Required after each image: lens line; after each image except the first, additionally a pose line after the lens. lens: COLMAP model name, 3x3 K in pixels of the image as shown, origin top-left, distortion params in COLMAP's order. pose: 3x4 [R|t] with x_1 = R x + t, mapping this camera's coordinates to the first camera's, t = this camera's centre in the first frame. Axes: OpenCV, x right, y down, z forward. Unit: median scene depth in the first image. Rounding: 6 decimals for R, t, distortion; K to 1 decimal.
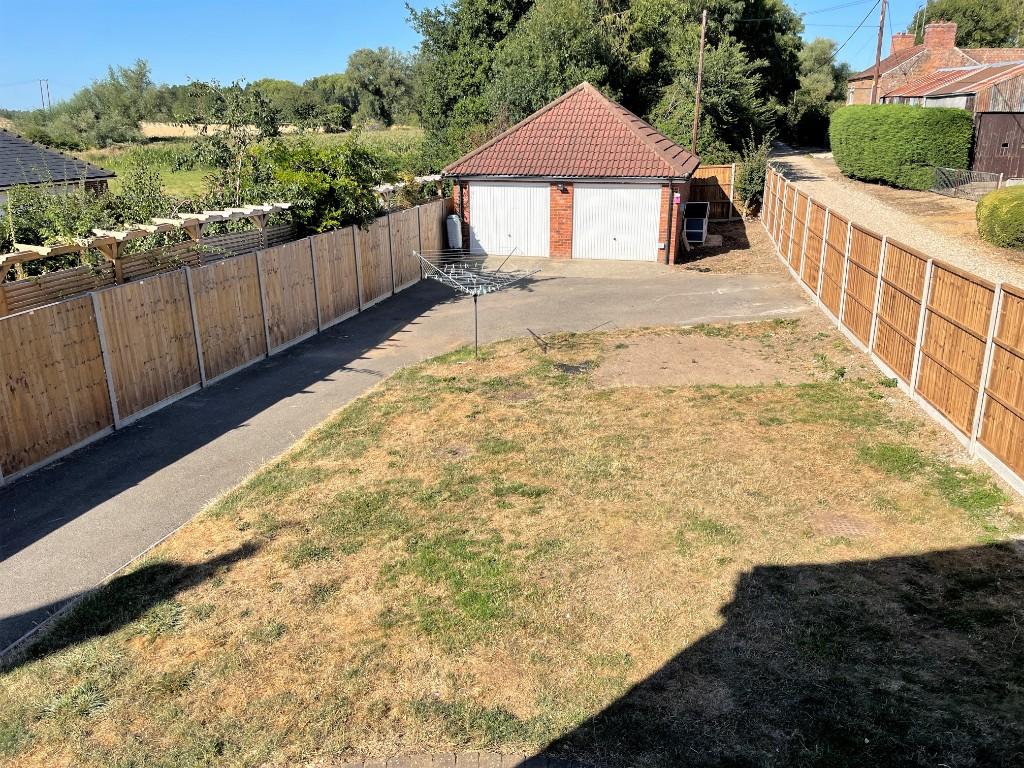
lens RADIAL K [[782.7, 0, 513.2], [0, 782.7, 384.2], [0, 0, 1]] dist [0.072600, -0.076962]
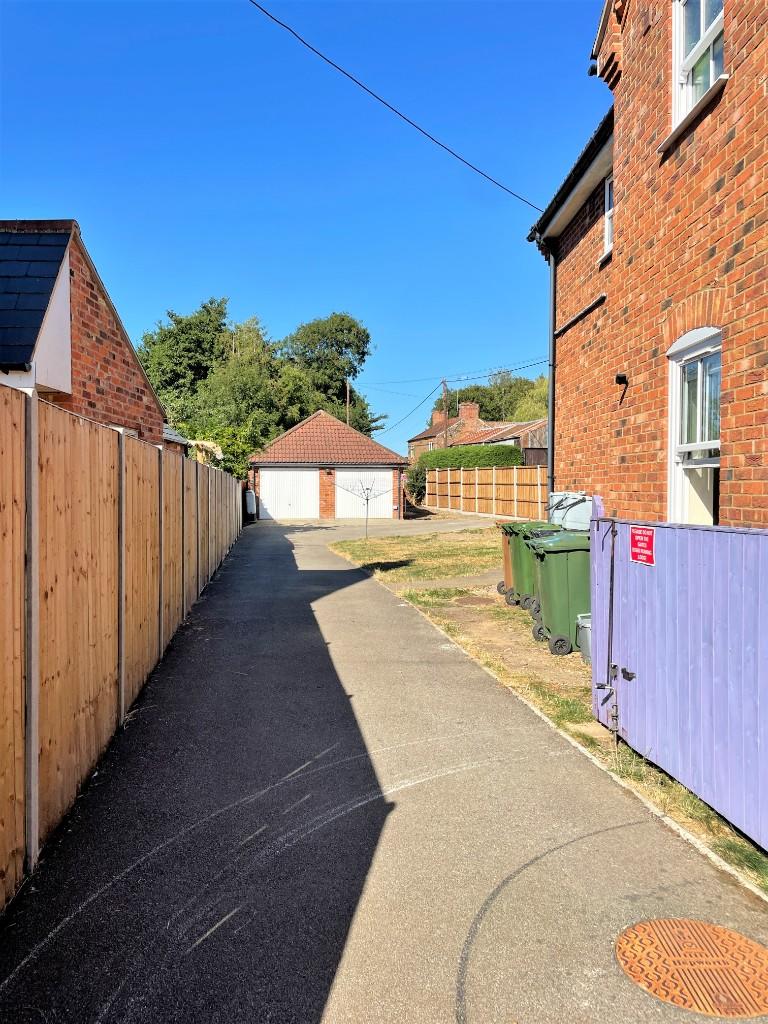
lens RADIAL K [[782.7, 0, 383.5], [0, 782.7, 511.7], [0, 0, 1]] dist [0.072600, -0.076962]
pose [[0.908863, -0.005675, 0.417056, -0.443603], [0.129579, 0.954271, -0.269399, 0.227074], [-0.396456, 0.298889, 0.868037, -0.289463]]
